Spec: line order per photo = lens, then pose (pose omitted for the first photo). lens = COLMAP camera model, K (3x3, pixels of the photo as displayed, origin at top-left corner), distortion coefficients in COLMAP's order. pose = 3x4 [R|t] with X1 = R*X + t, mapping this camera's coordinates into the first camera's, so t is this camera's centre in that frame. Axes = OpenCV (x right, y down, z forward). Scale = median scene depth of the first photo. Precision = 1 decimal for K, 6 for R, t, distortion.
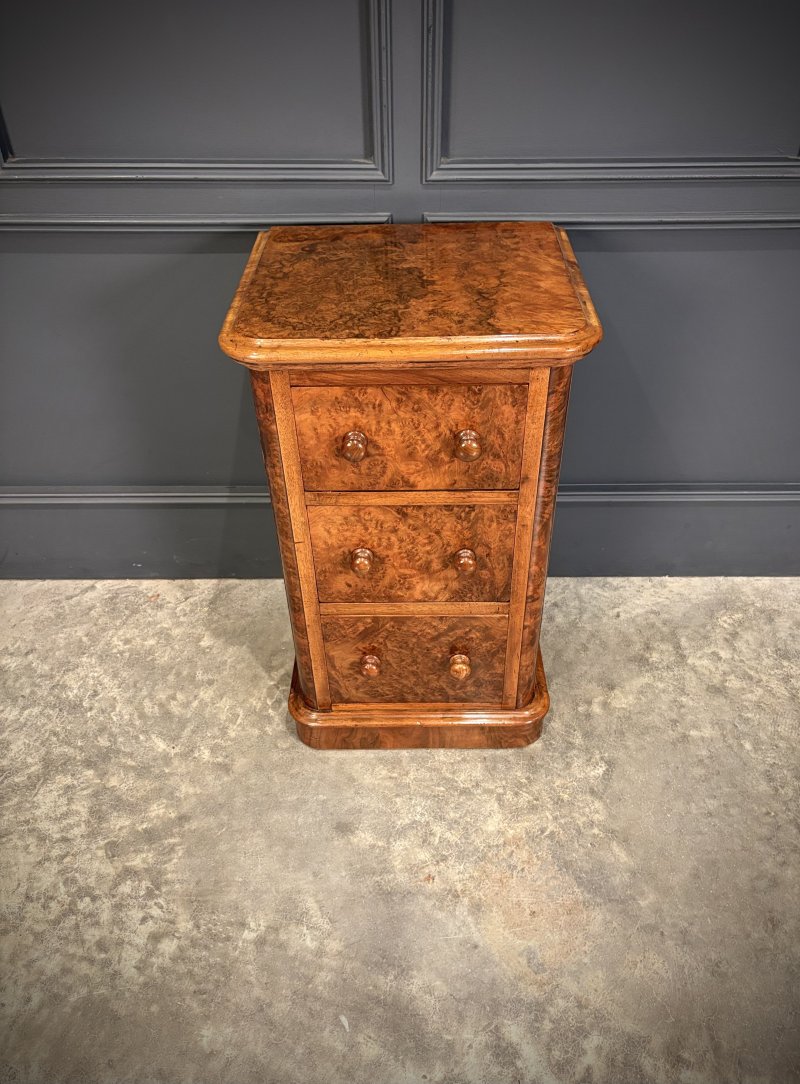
lens RADIAL K [[800.9, 0, 404.7], [0, 800.9, 504.1], [0, 0, 1]] dist [0.019259, -0.023179]
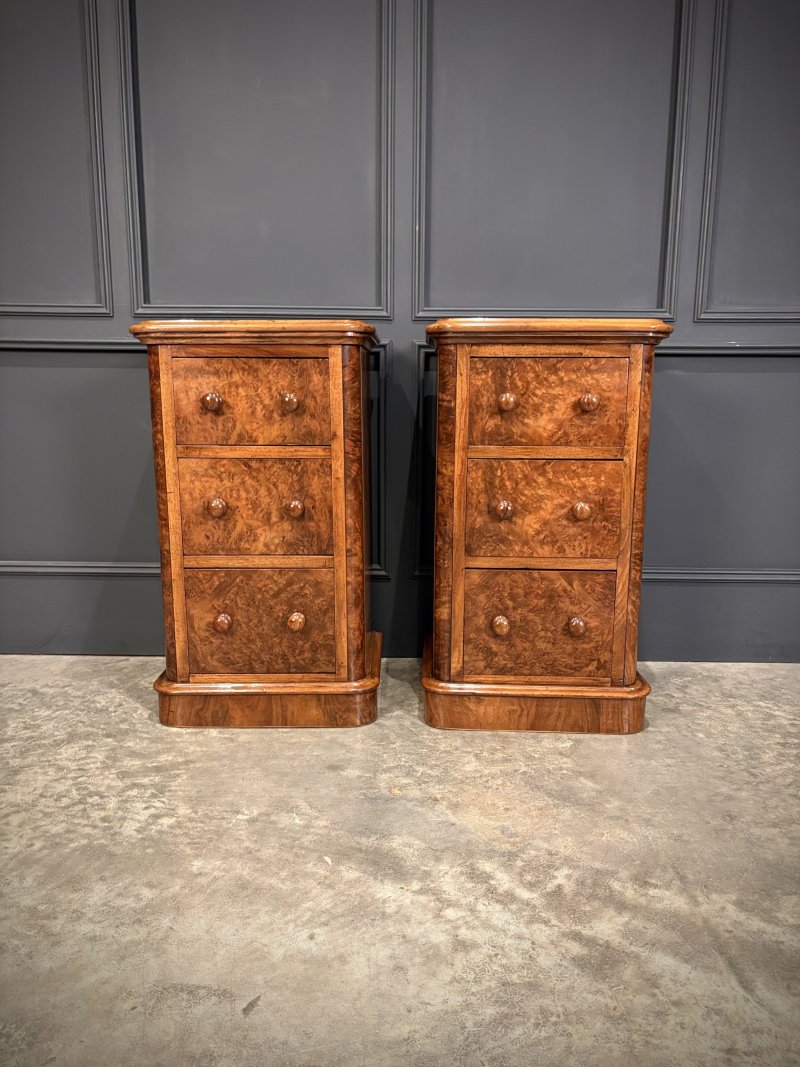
lens RADIAL K [[778.1, 0, 399.6], [0, 778.1, 553.5], [0, 0, 1]] dist [-0.006133, 0.023609]
pose [[0.999791, 0.015118, -0.013760, 0.023764], [-0.019819, 0.881761, -0.471280, 0.658554], [0.005009, 0.471454, 0.881877, -0.077451]]
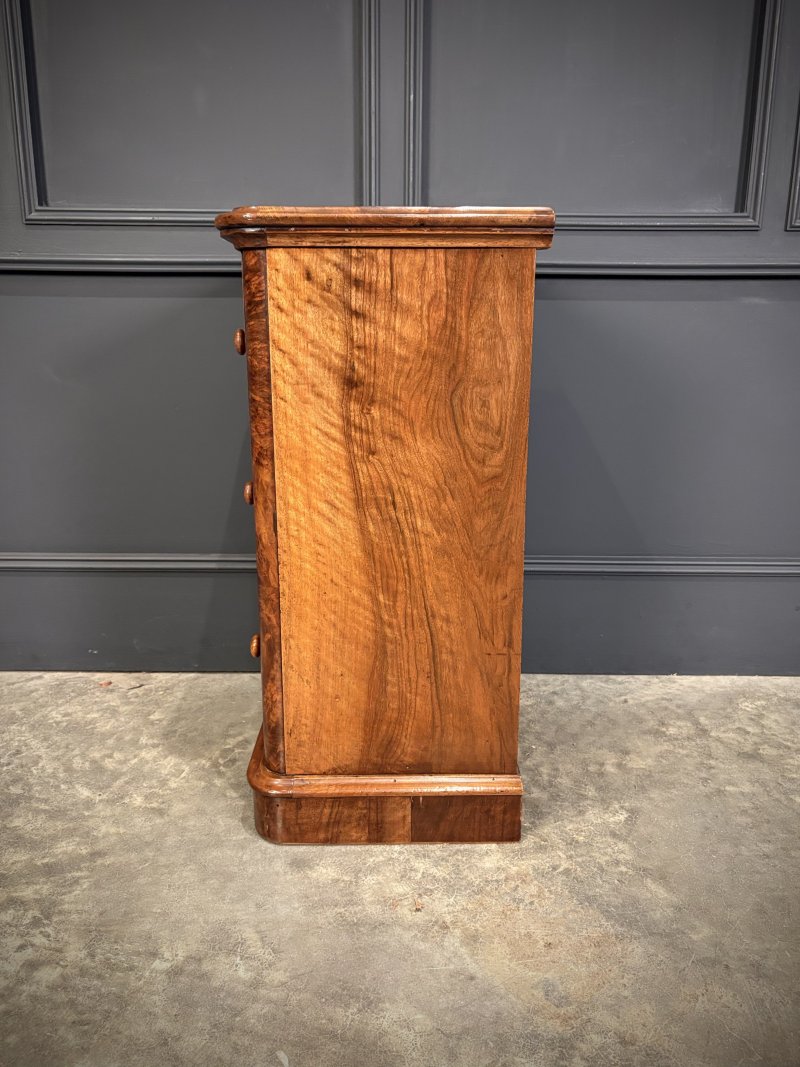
lens RADIAL K [[788.0, 0, 394.8], [0, 788.0, 550.6], [0, 0, 1]] dist [0.011505, -0.014947]
pose [[0.999926, 0.011979, -0.002032, 0.014480], [-0.011758, 0.911799, -0.410467, 0.449037], [-0.003064, 0.410461, 0.911873, 0.177282]]
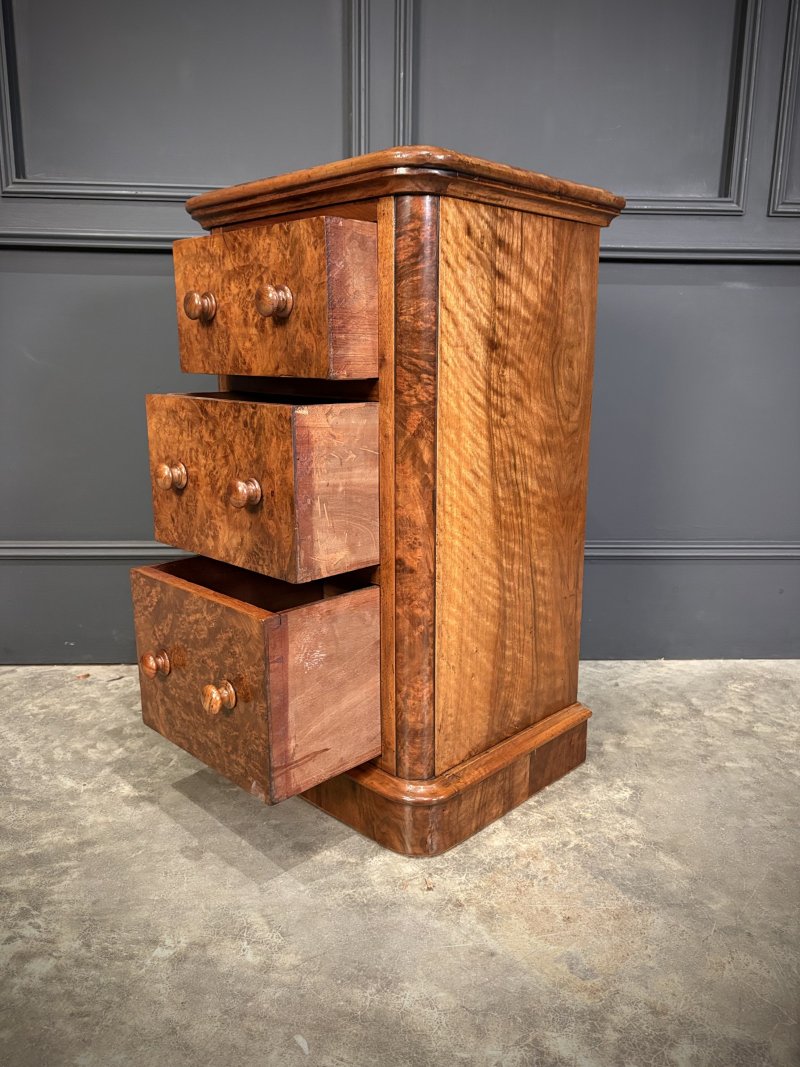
lens RADIAL K [[788.0, 0, 394.0], [0, 788.0, 544.9], [0, 0, 1]] dist [0.011505, -0.014947]
pose [[0.998593, 0.006224, 0.052670, -0.031631], [0.017262, 0.900872, -0.433742, 0.480038], [-0.050148, 0.434041, 0.899496, 0.215263]]
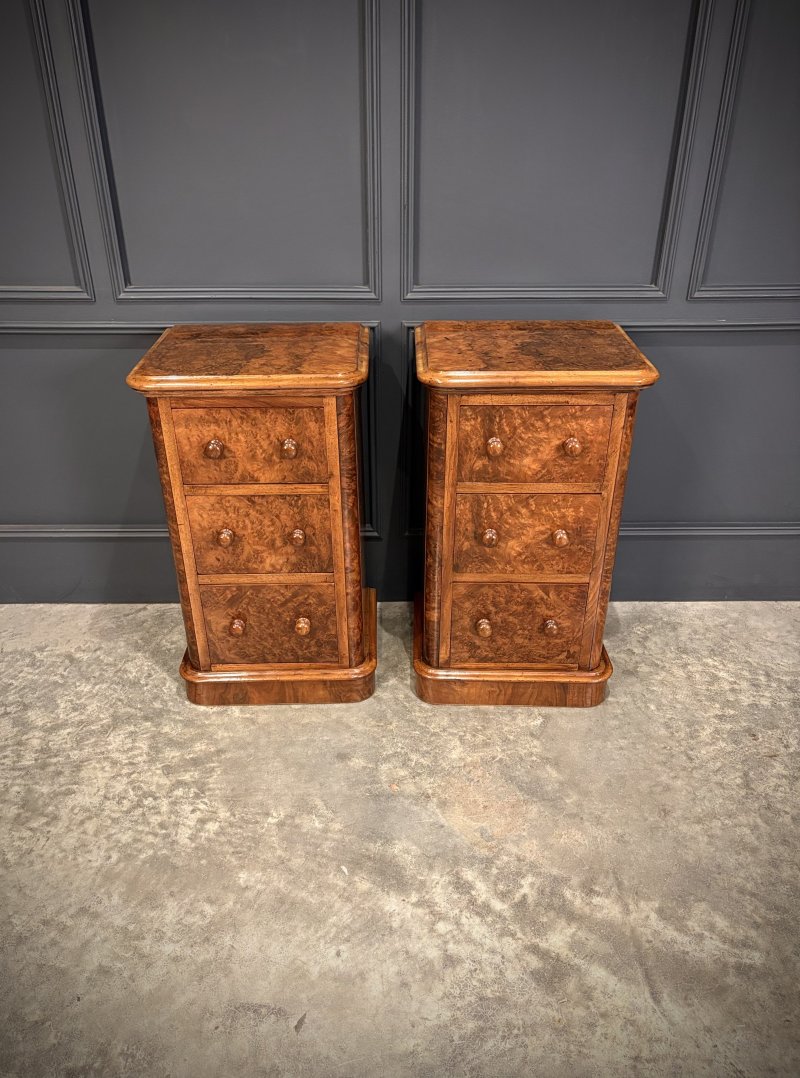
lens RADIAL K [[786.1, 0, 384.4], [0, 786.1, 532.5], [0, 0, 1]] dist [-0.006133, 0.023609]
pose [[0.999991, 0.000729, -0.004259, -0.002204], [-0.001457, 0.984808, -0.173643, 0.270556], [0.004068, 0.173648, 0.984799, -0.339773]]
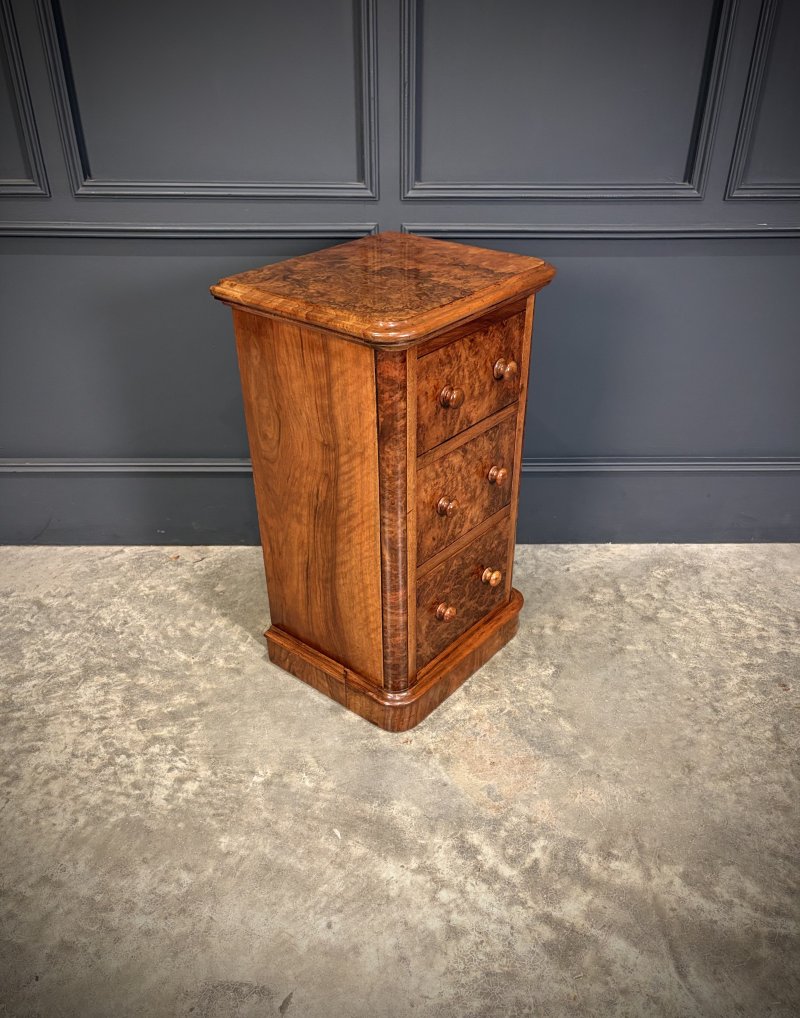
lens RADIAL K [[796.4, 0, 398.9], [0, 796.4, 531.8], [0, 0, 1]] dist [0.003486, 0.010688]
pose [[0.999943, 0.001215, 0.010643, 0.004696], [0.000032, 0.993203, -0.116396, 0.283782], [-0.010712, 0.116389, 0.993146, -0.218749]]
